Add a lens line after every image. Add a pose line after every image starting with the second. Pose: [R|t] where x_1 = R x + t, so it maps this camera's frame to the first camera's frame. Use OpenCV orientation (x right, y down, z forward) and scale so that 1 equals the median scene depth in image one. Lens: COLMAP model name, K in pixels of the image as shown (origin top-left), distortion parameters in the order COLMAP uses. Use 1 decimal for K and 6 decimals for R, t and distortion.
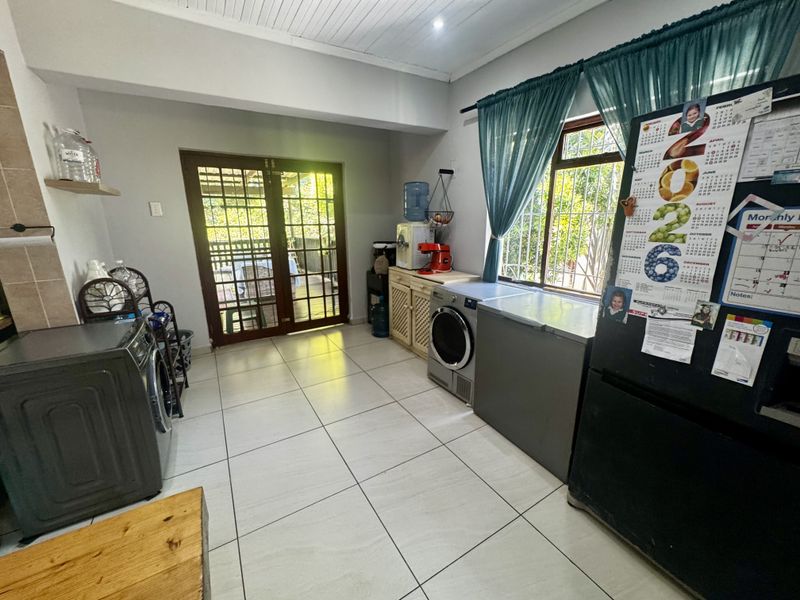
lens RADIAL K [[319.8, 0, 400.0], [0, 319.8, 300.0], [0, 0, 1]] dist [-0.004148, -0.000325]
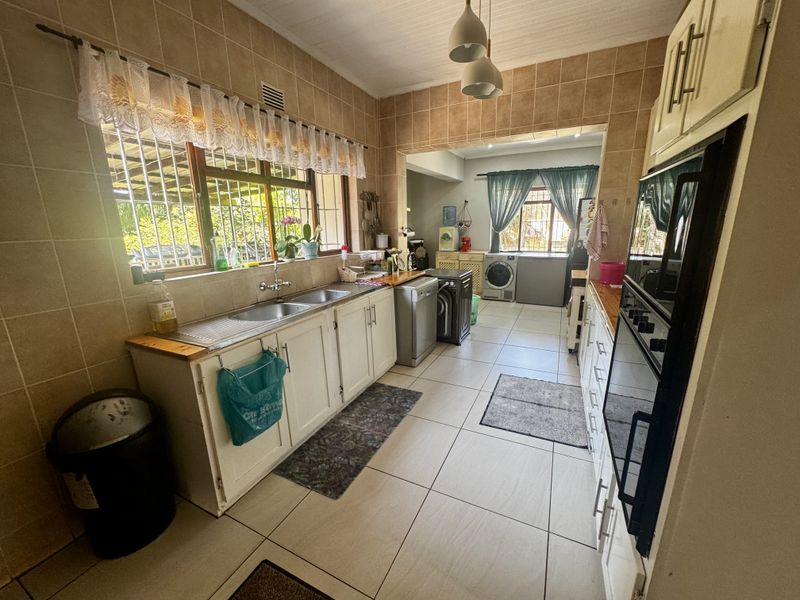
lens RADIAL K [[319.8, 0, 400.0], [0, 319.8, 300.0], [0, 0, 1]] dist [-0.004148, -0.000325]
pose [[0.854623, -0.129336, 0.502884, -3.246803], [0.142677, 0.989696, 0.012066, 0.326851], [-0.499263, 0.061438, 0.864270, -1.240500]]
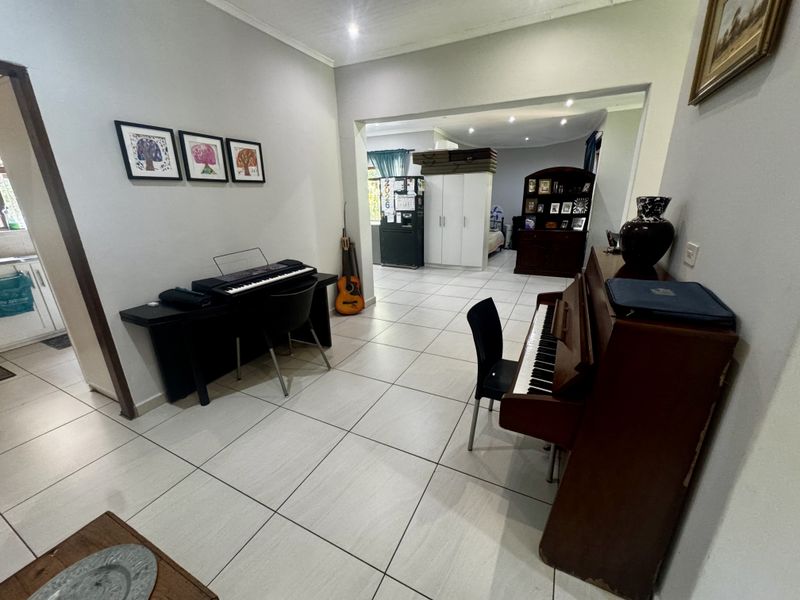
lens RADIAL K [[319.8, 0, 400.0], [0, 319.8, 300.0], [0, 0, 1]] dist [-0.004148, -0.000325]
pose [[0.844728, -0.171792, 0.506875, -1.795951], [0.143453, 0.985106, 0.094805, 0.871351], [-0.515612, -0.007372, 0.856791, -3.326145]]
